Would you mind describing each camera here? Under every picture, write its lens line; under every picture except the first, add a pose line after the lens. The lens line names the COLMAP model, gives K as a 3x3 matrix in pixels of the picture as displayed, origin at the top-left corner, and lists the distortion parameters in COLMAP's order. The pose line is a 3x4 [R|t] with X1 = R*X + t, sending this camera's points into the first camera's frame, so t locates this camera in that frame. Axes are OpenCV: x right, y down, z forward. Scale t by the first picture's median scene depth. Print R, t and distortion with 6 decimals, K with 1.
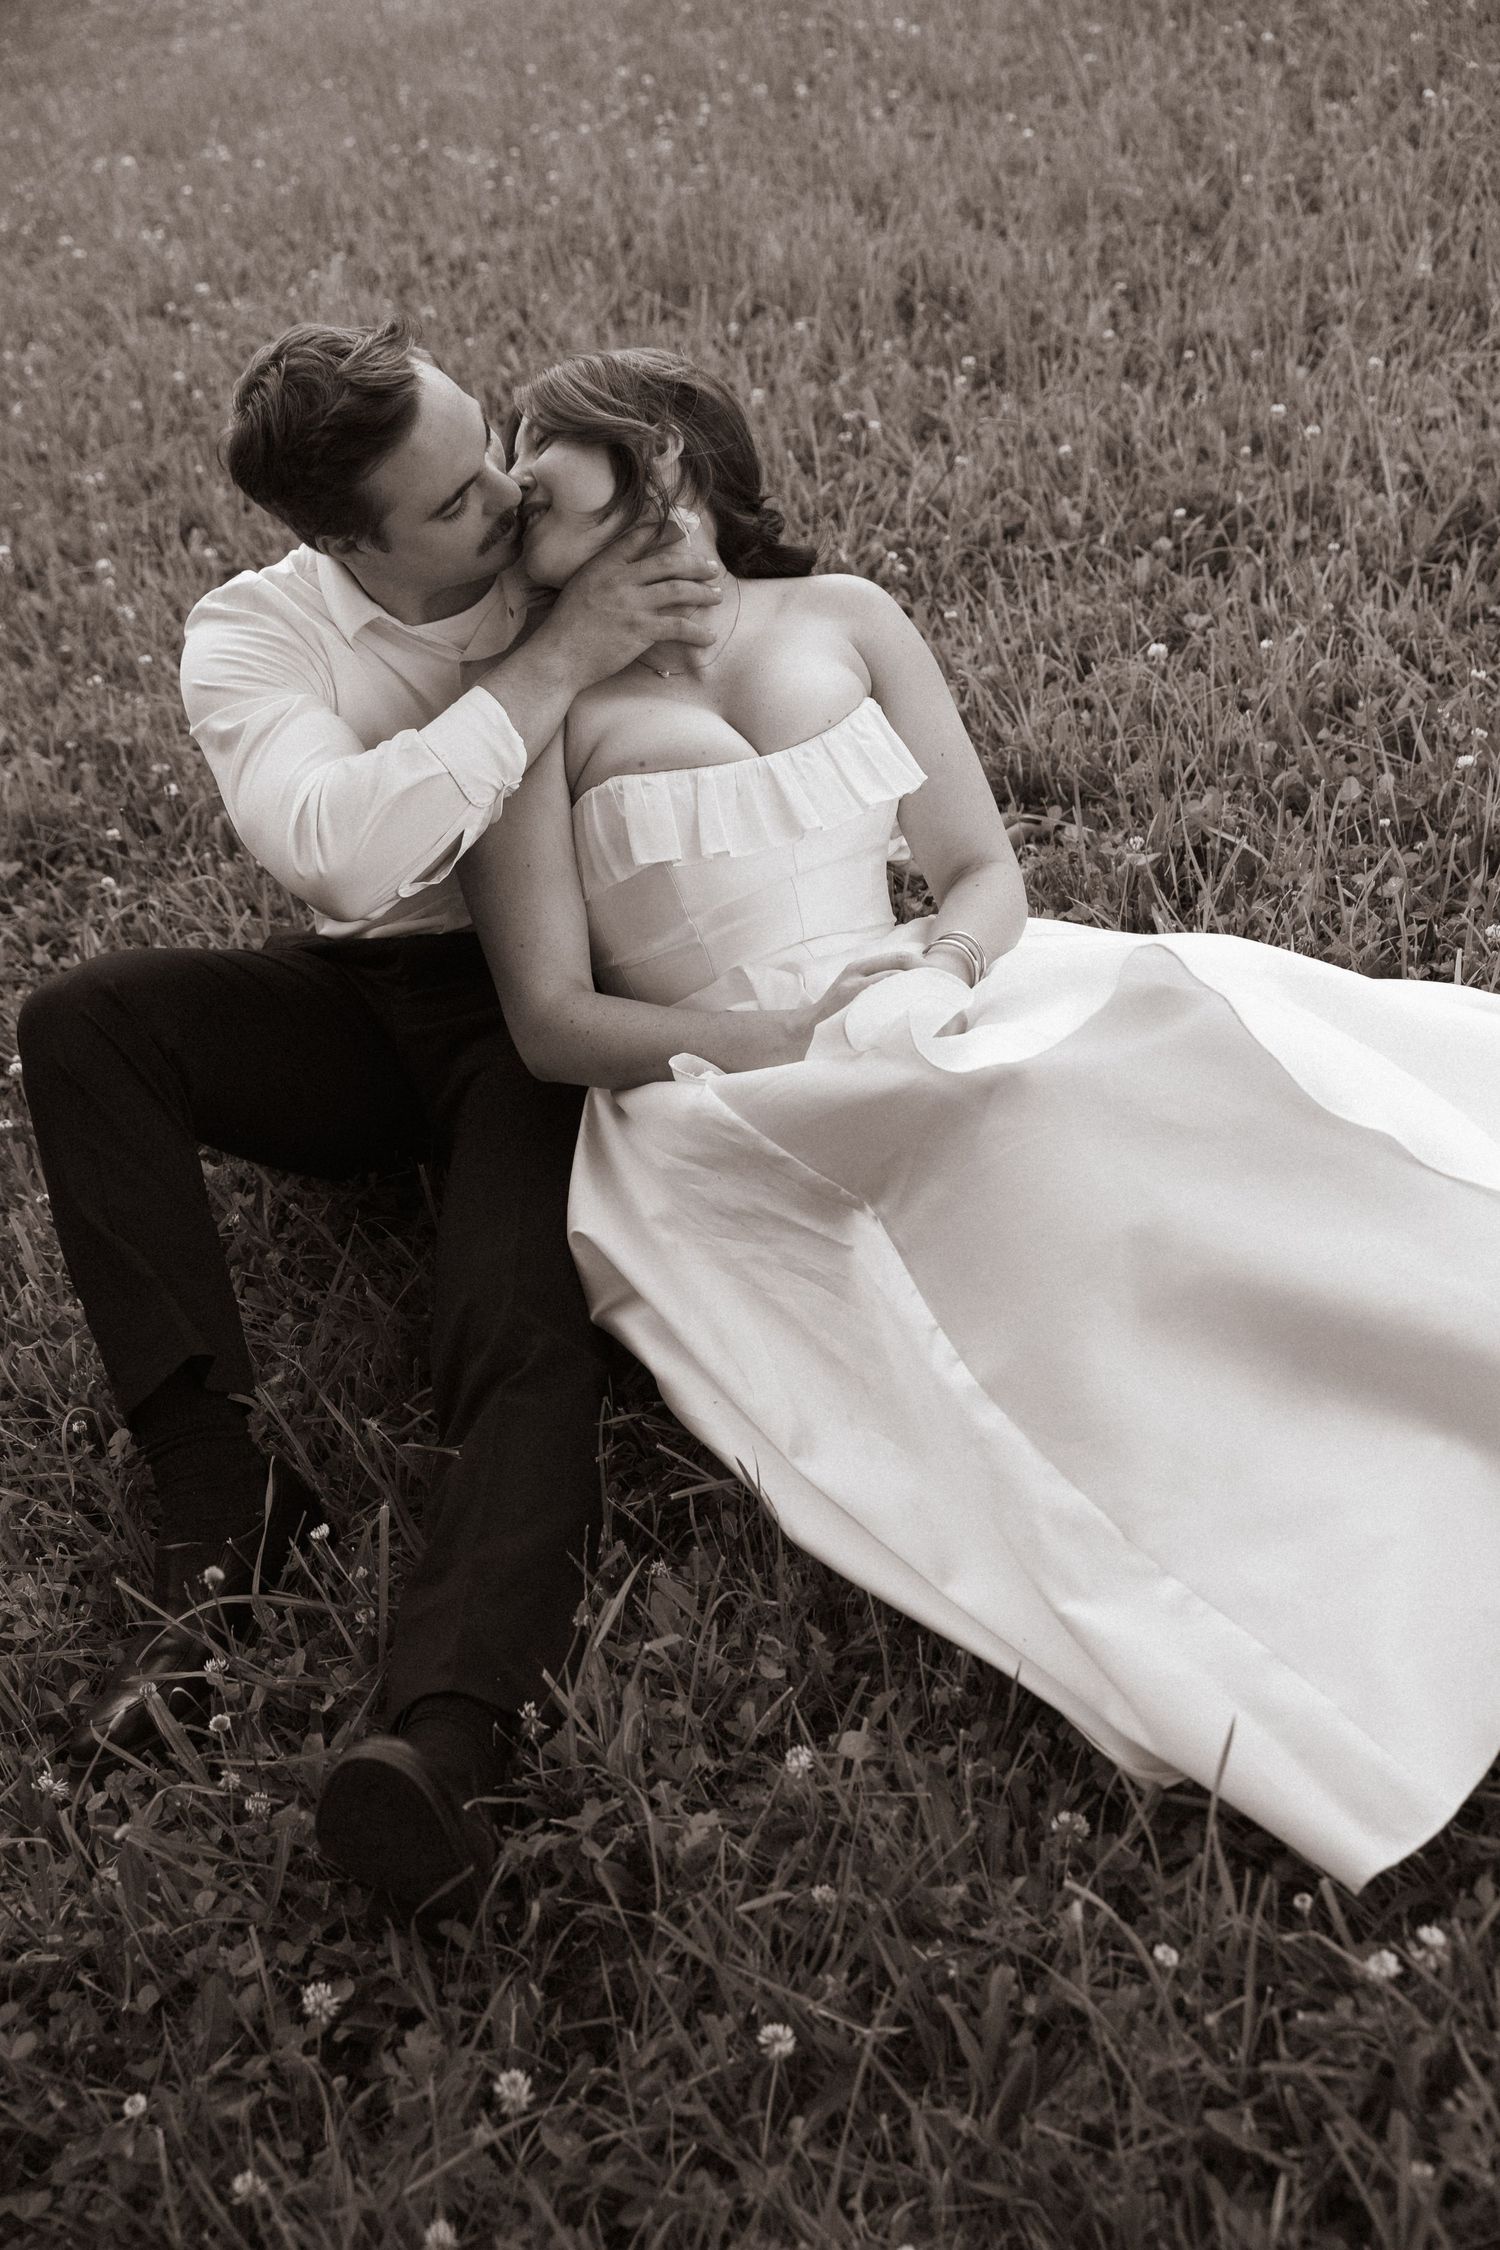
lens RADIAL K [[2510.5, 0, 750.0], [0, 2510.5, 1125.0], [0, 0, 1]] dist [-0.008236, -0.027638]
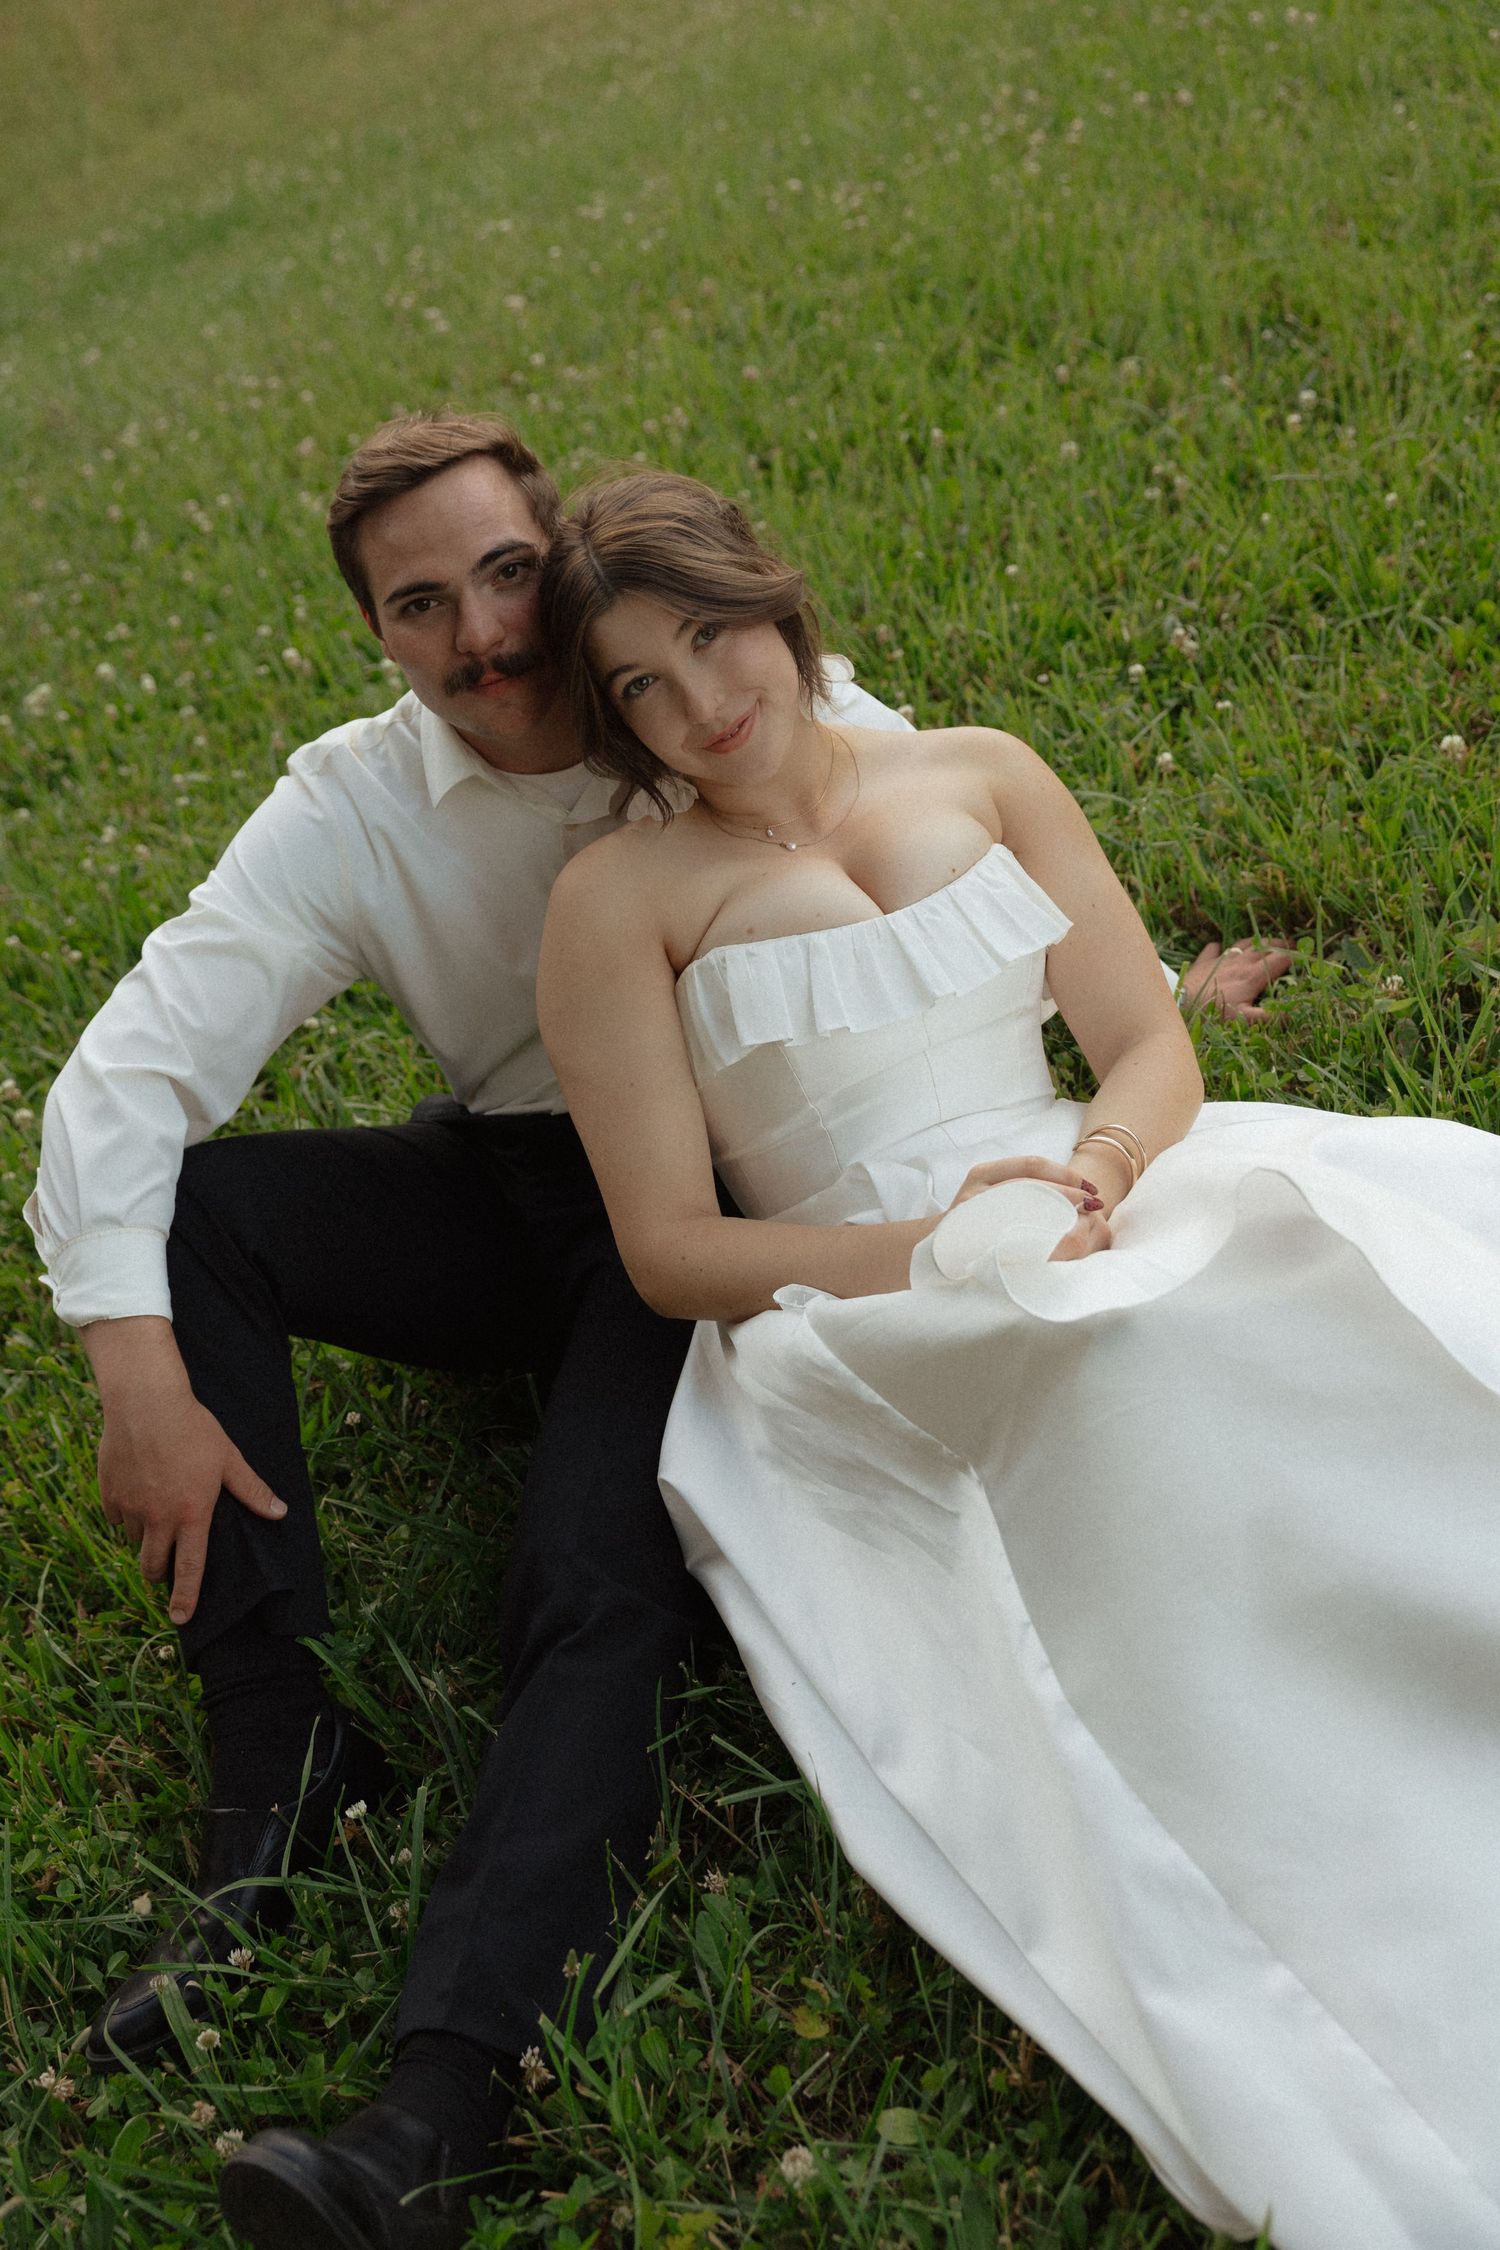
lens RADIAL K [[2510.5, 0, 750.0], [0, 2510.5, 1125.0], [0, 0, 1]] dist [-0.008236, -0.027638]
pose [[0.975724, -0.001192, -0.218999, 0.151368], [0.001426, 0.999999, 0.000908, -0.077726], [0.218997, -0.001198, 0.975725, 0.142937]]
